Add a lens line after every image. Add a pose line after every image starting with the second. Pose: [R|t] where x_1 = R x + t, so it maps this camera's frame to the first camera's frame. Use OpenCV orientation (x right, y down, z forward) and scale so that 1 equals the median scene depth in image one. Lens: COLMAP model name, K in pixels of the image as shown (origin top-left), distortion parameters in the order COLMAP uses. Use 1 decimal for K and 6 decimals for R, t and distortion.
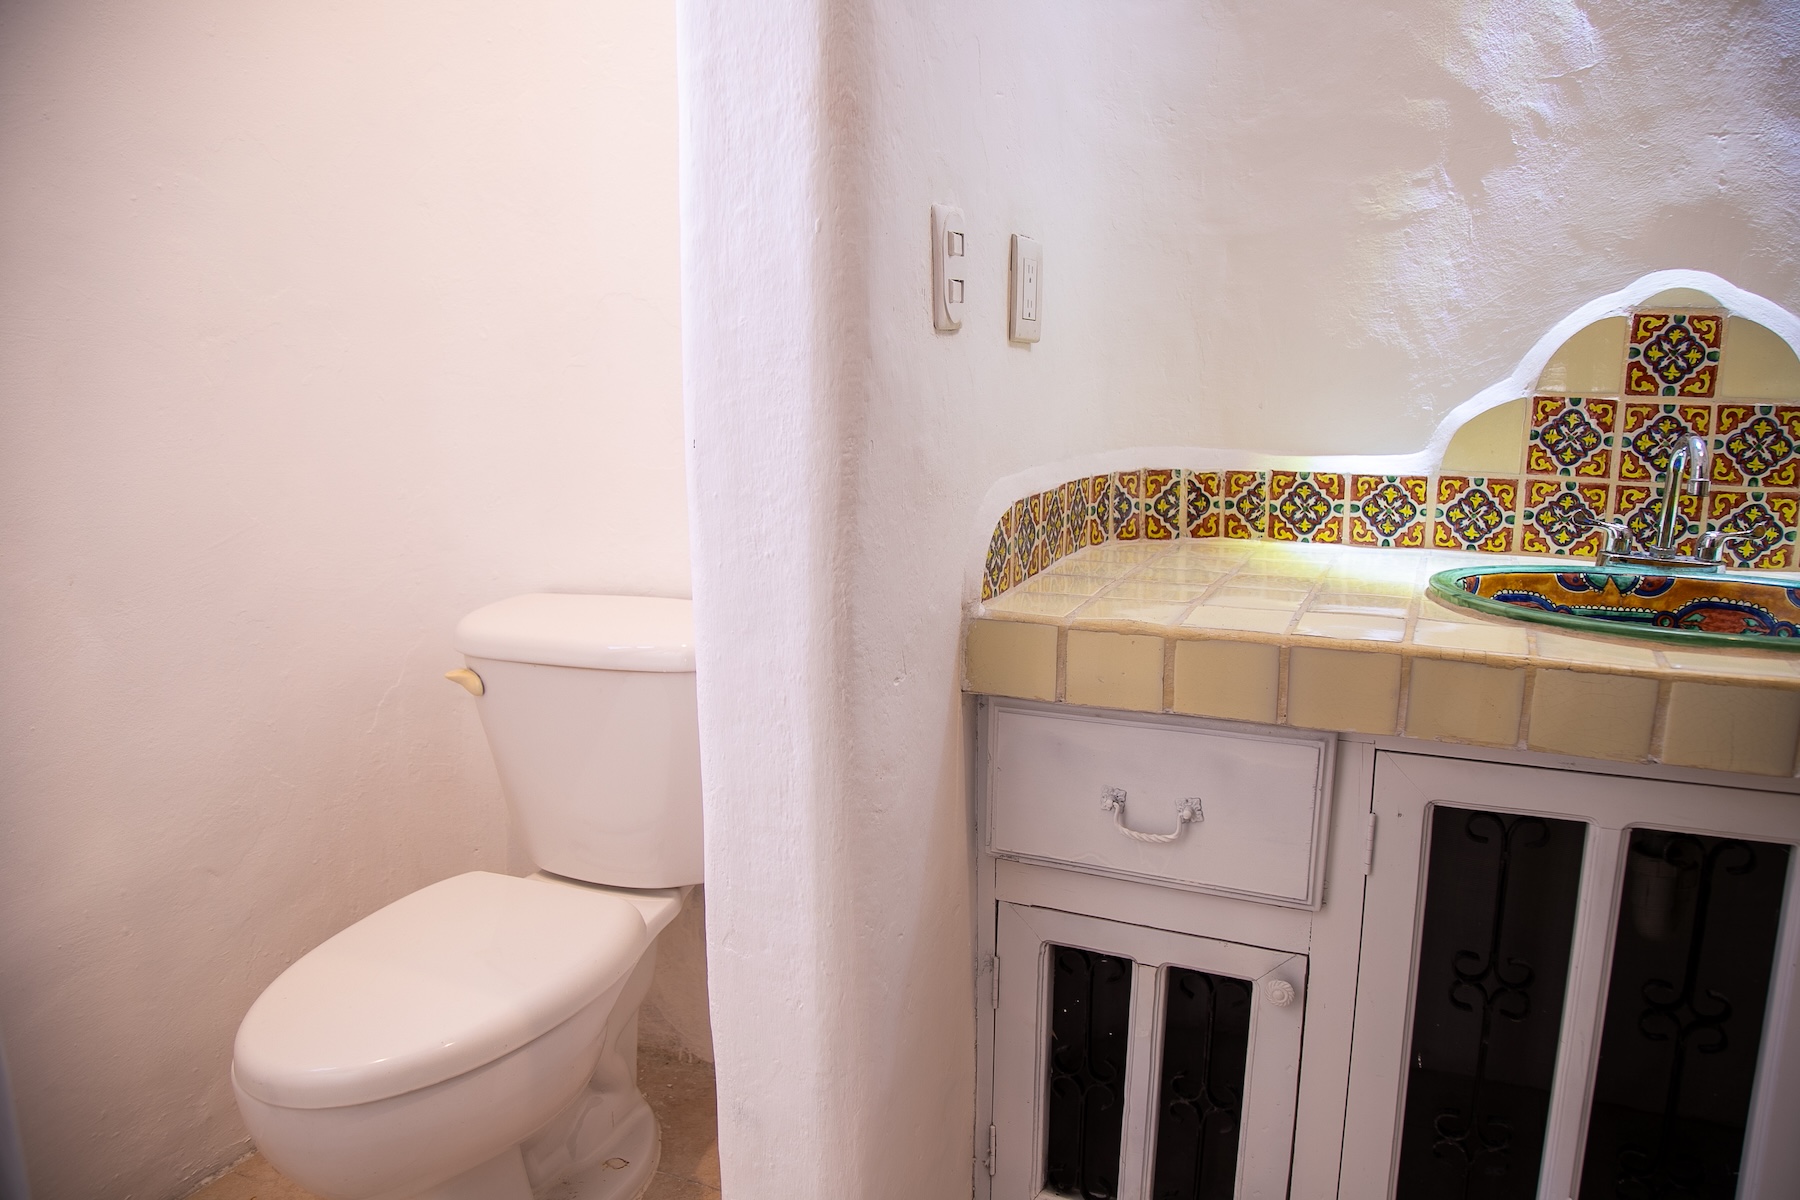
lens RADIAL K [[1269.2, 0, 889.7], [0, 1269.2, 601.0], [0, 0, 1]] dist [-0.106411, 0.054185]
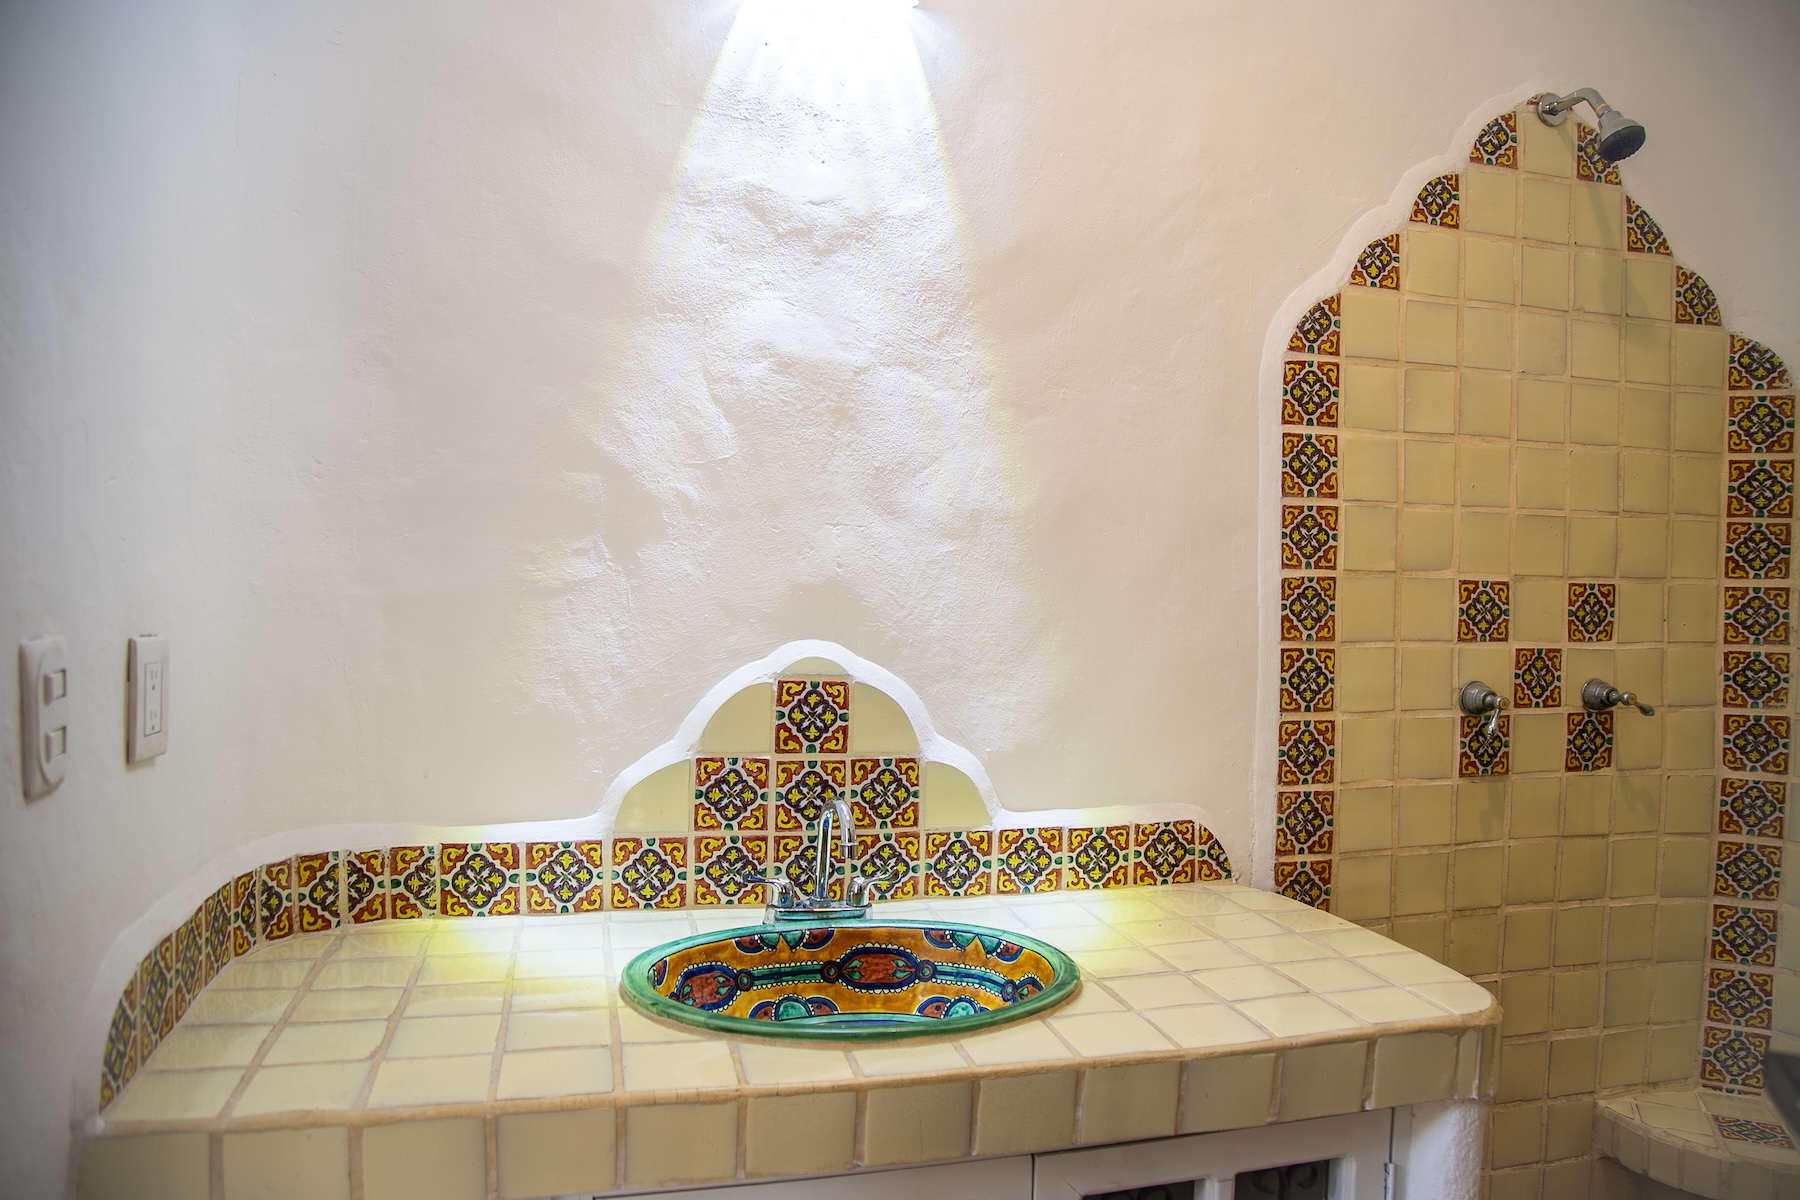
lens RADIAL K [[1269.2, 0, 896.1], [0, 1269.2, 612.6], [0, 0, 1]] dist [-0.106411, 0.054185]
pose [[0.785362, 0.006075, 0.619007, -0.005449], [0.104287, 0.984362, -0.141973, -0.121956], [-0.610189, 0.176055, 0.772446, 0.056645]]
